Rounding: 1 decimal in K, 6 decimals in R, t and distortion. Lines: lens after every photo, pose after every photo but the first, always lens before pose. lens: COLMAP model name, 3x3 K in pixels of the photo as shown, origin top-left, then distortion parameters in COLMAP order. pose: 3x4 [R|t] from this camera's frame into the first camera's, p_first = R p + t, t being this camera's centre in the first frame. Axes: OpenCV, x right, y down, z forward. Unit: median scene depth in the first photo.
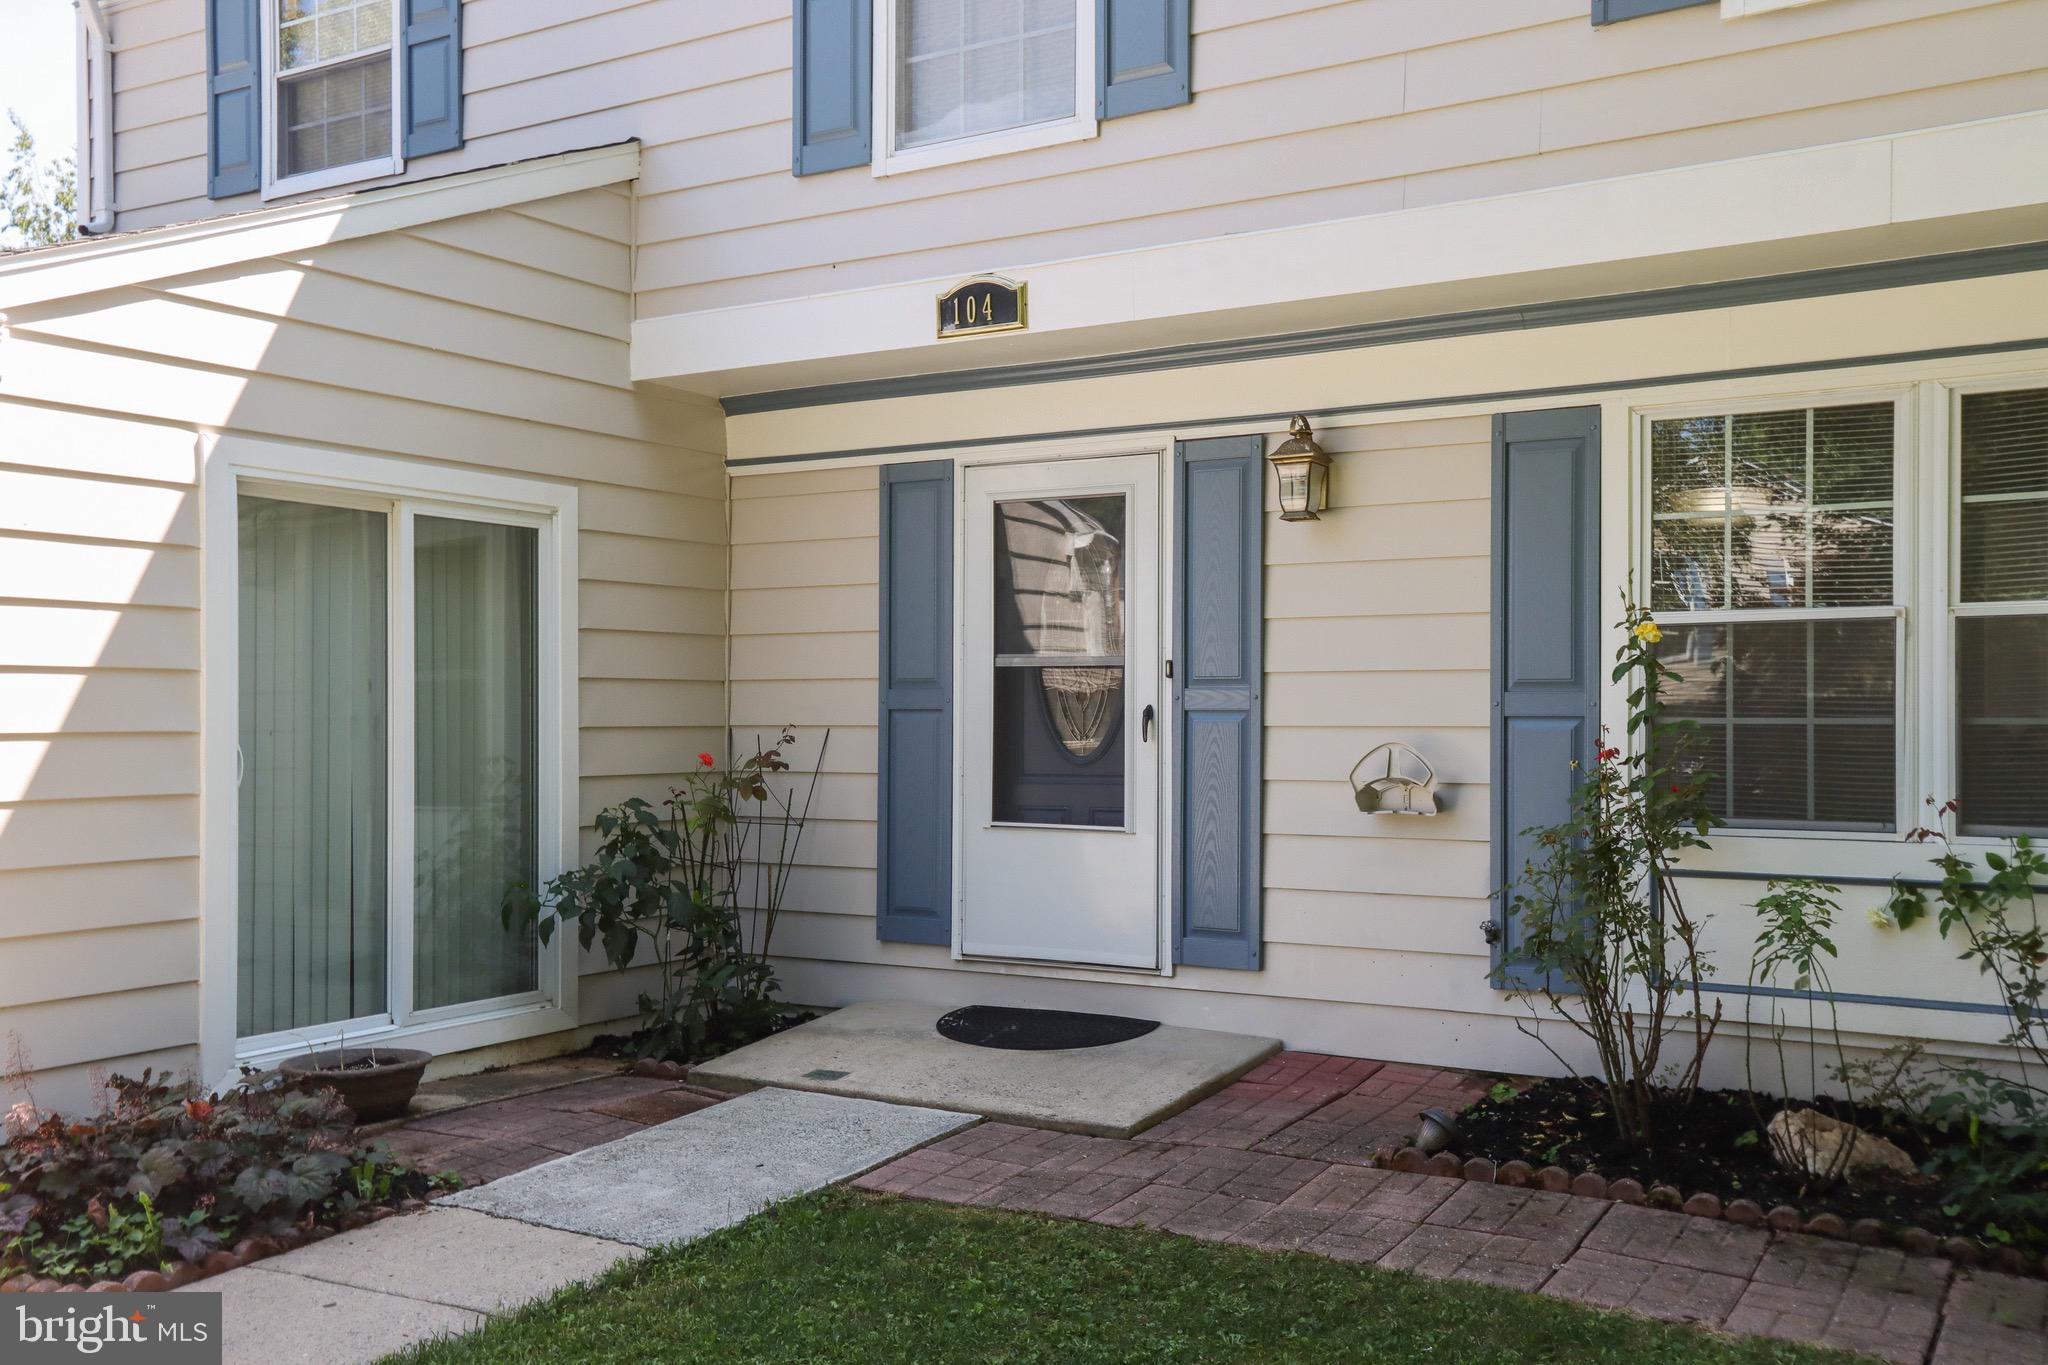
lens RADIAL K [[1852.8, 0, 1022.0], [0, 1852.8, 692.7], [0, 0, 1]] dist [0.052143, 0.007819]
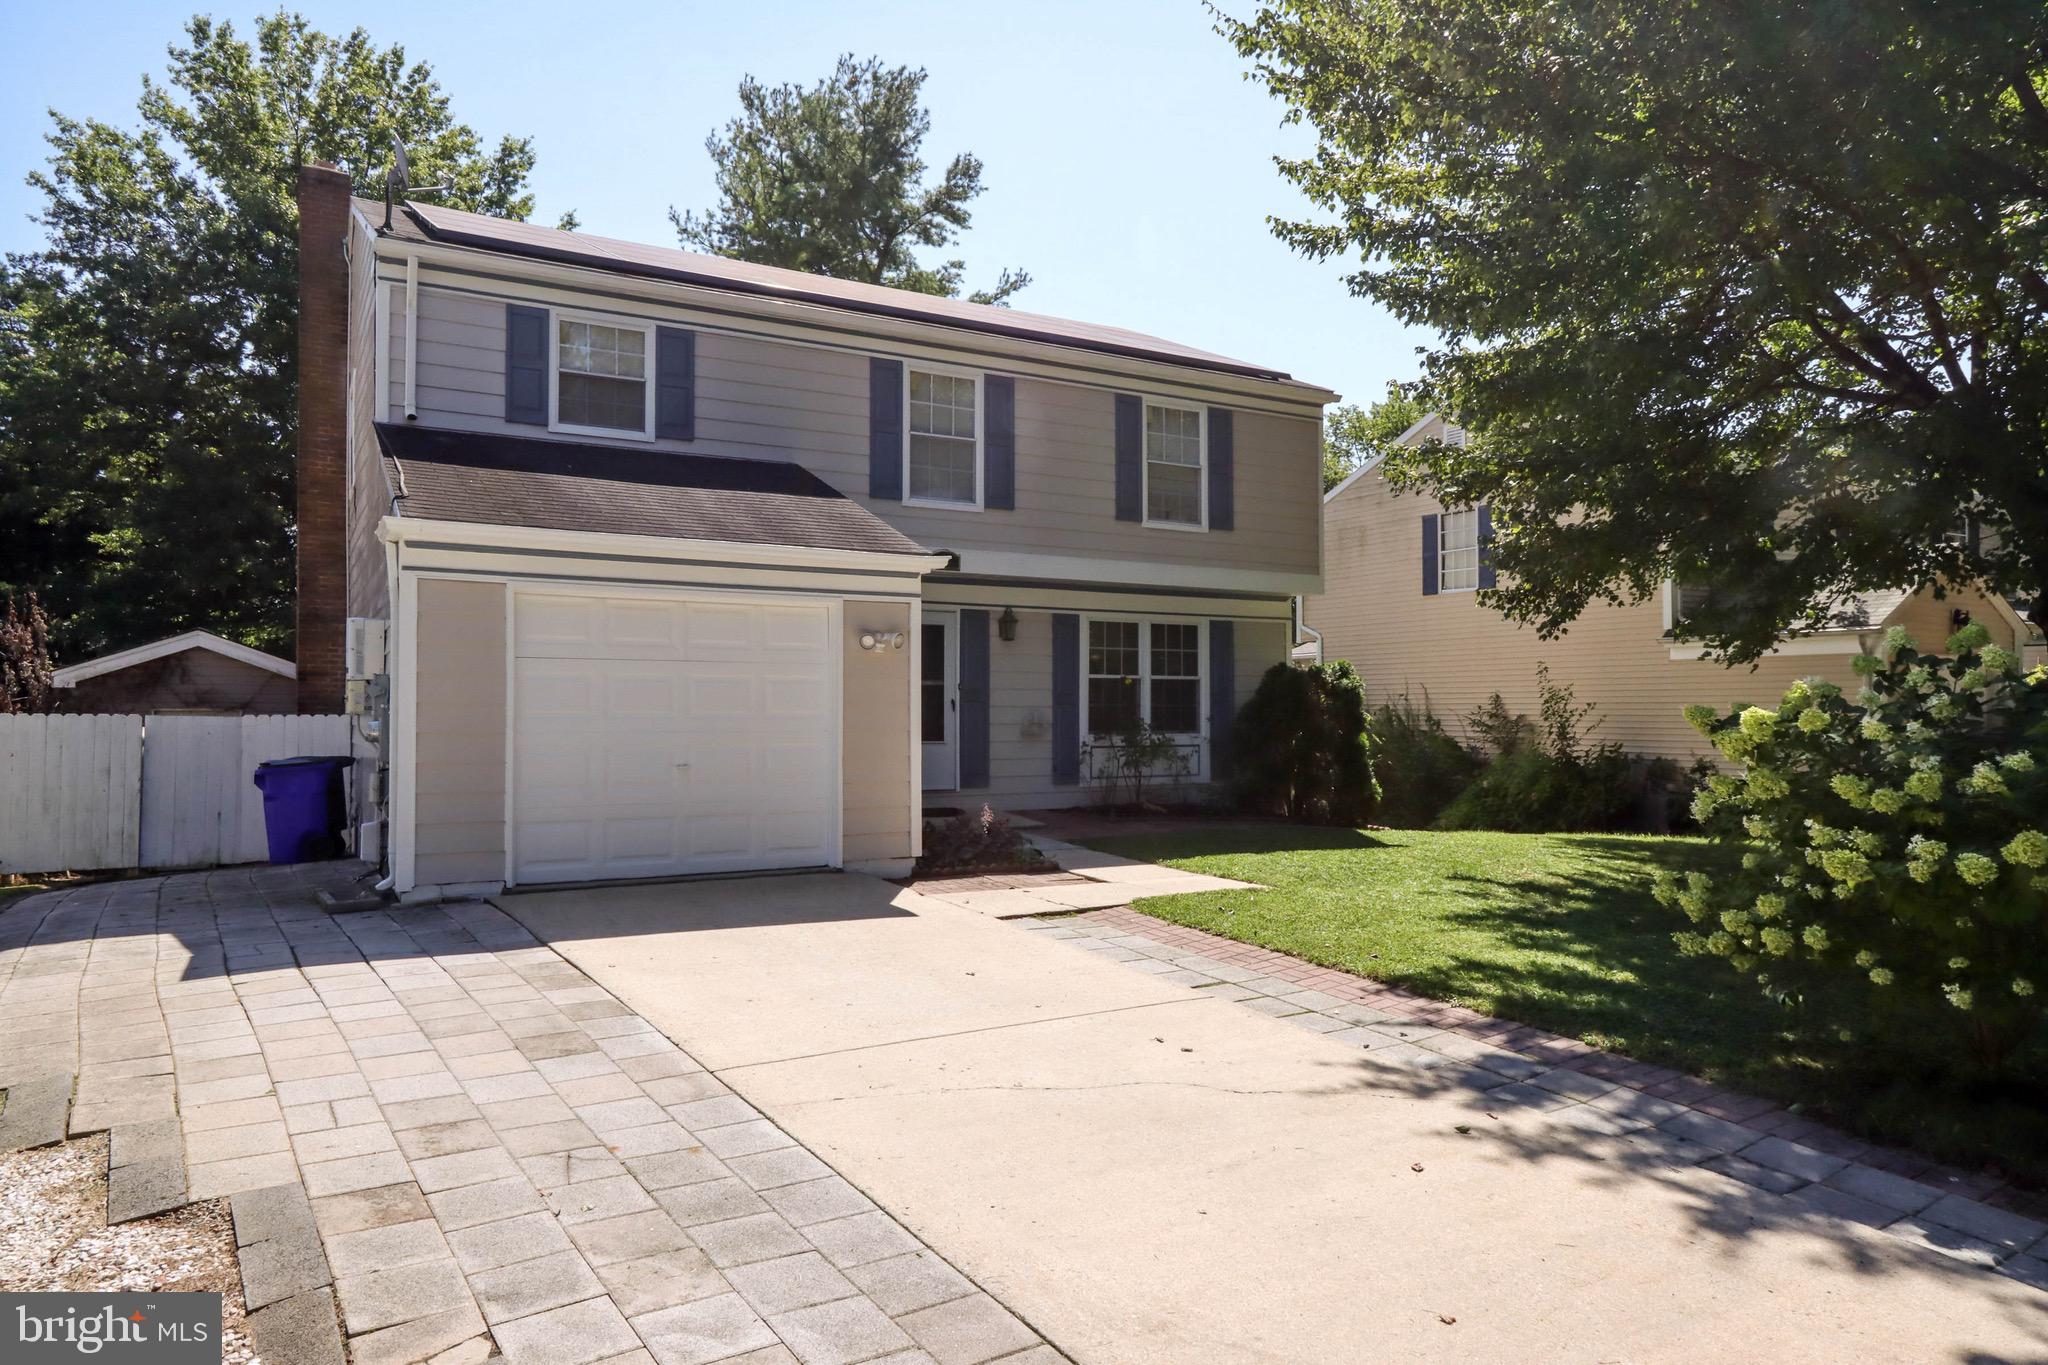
lens RADIAL K [[1309.8, 0, 1036.8], [0, 1309.8, 675.7], [0, 0, 1]] dist [-0.001128, -0.000681]
pose [[0.478656, 0.026426, 0.877605, -1.732731], [-0.009426, 0.999644, -0.024959, 0.020398], [-0.877952, 0.003675, 0.478735, -0.097590]]
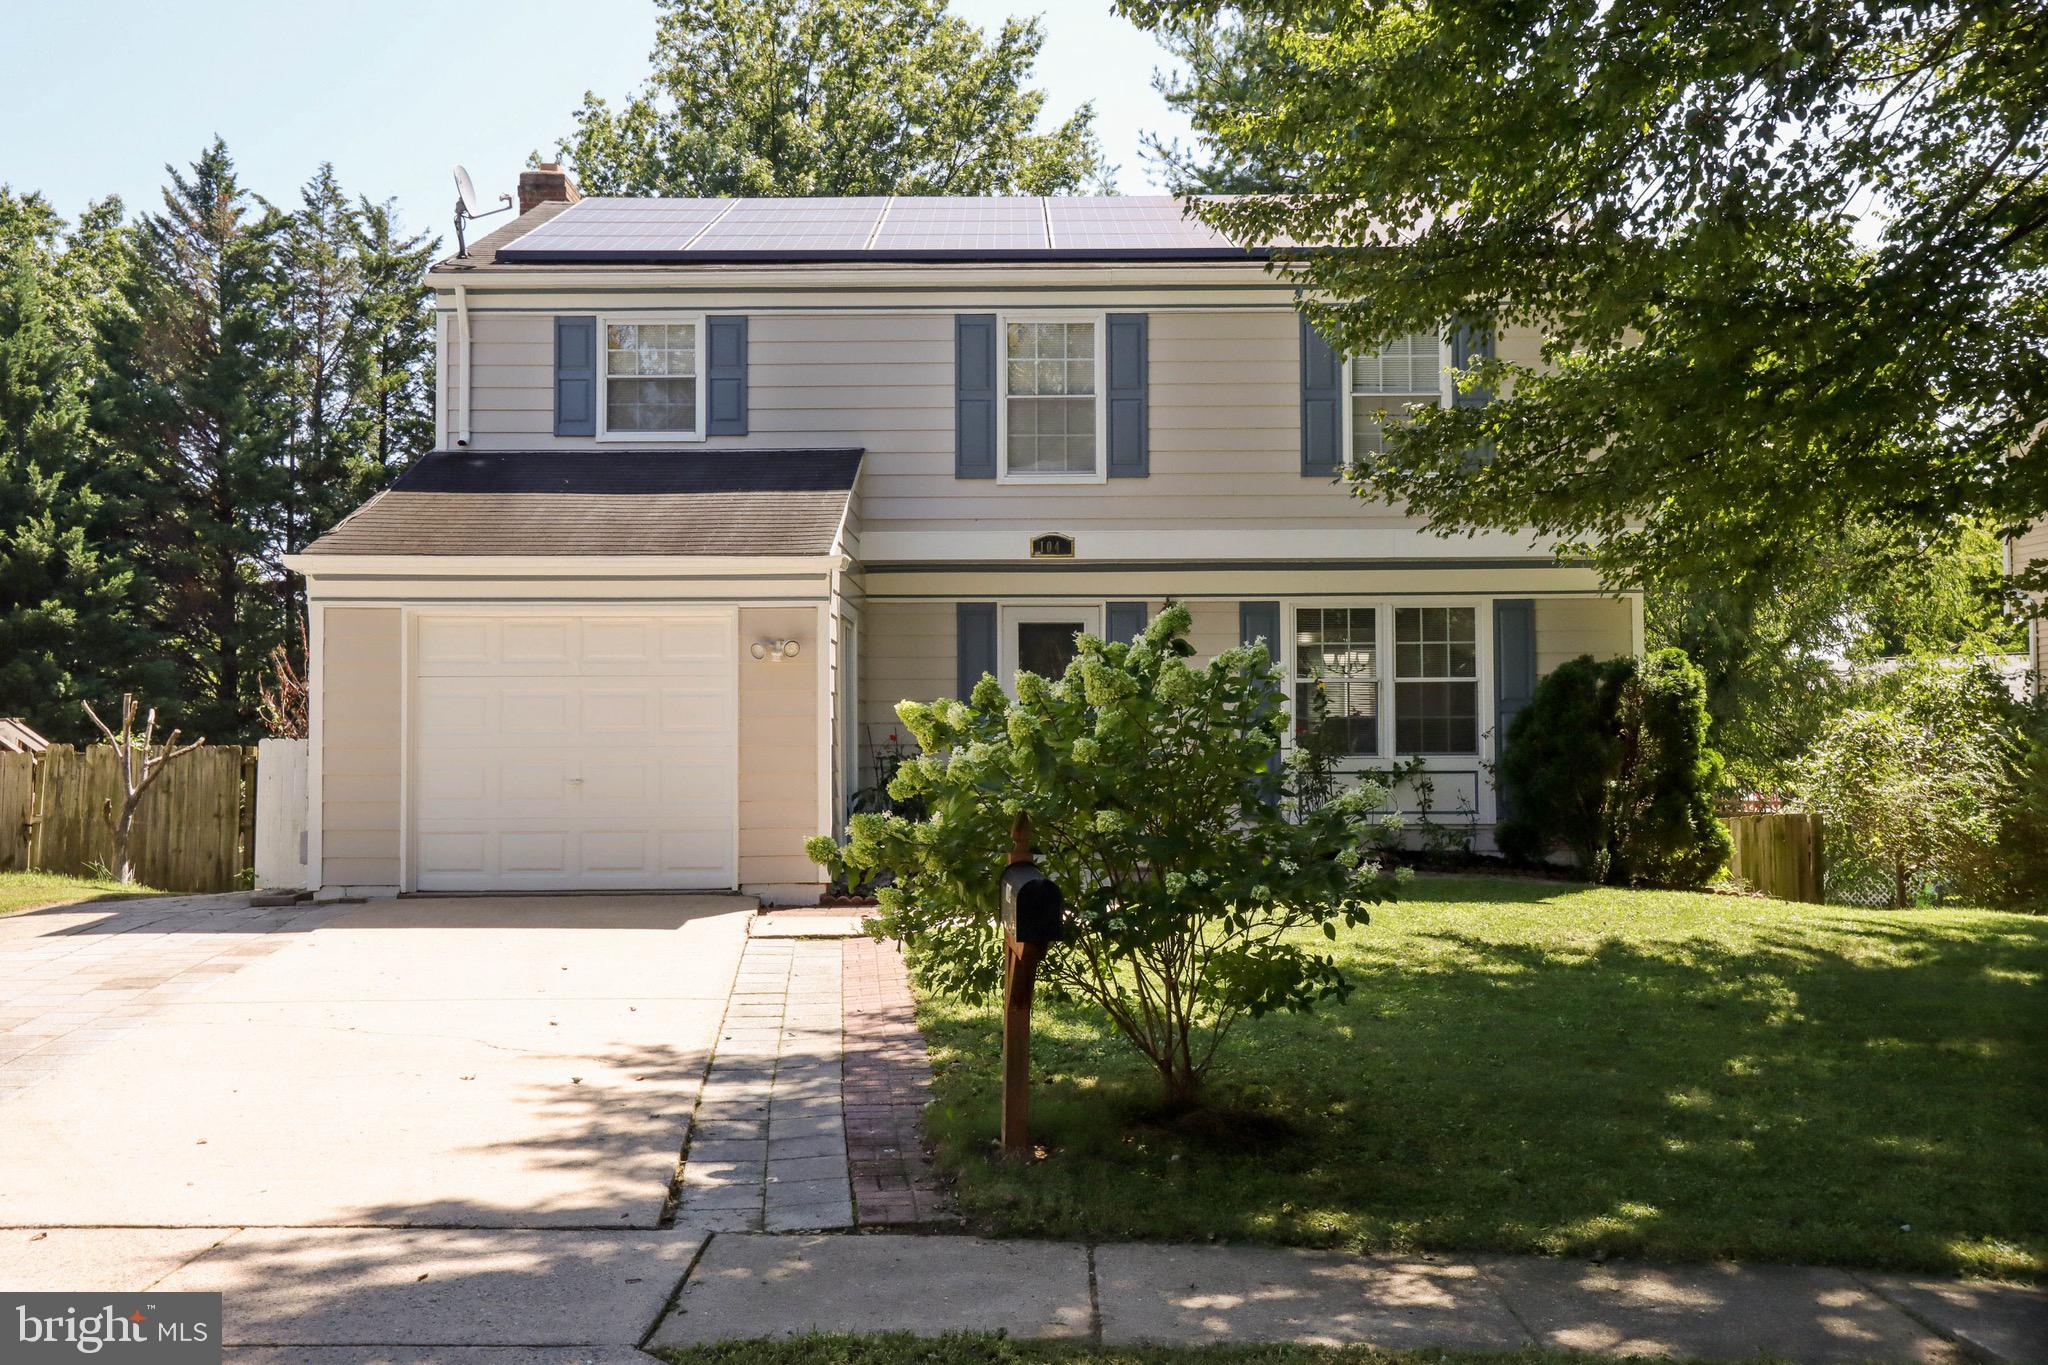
lens RADIAL K [[1953.1, 0, 1024.0], [0, 1953.1, 682.5], [0, 0, 1]] dist [0.041813, 0.007878]
pose [[0.854173, 0.013910, 0.519803, -1.363500], [-0.000709, 0.999672, -0.025586, 0.033484], [-0.519989, 0.021486, 0.853903, -1.132345]]
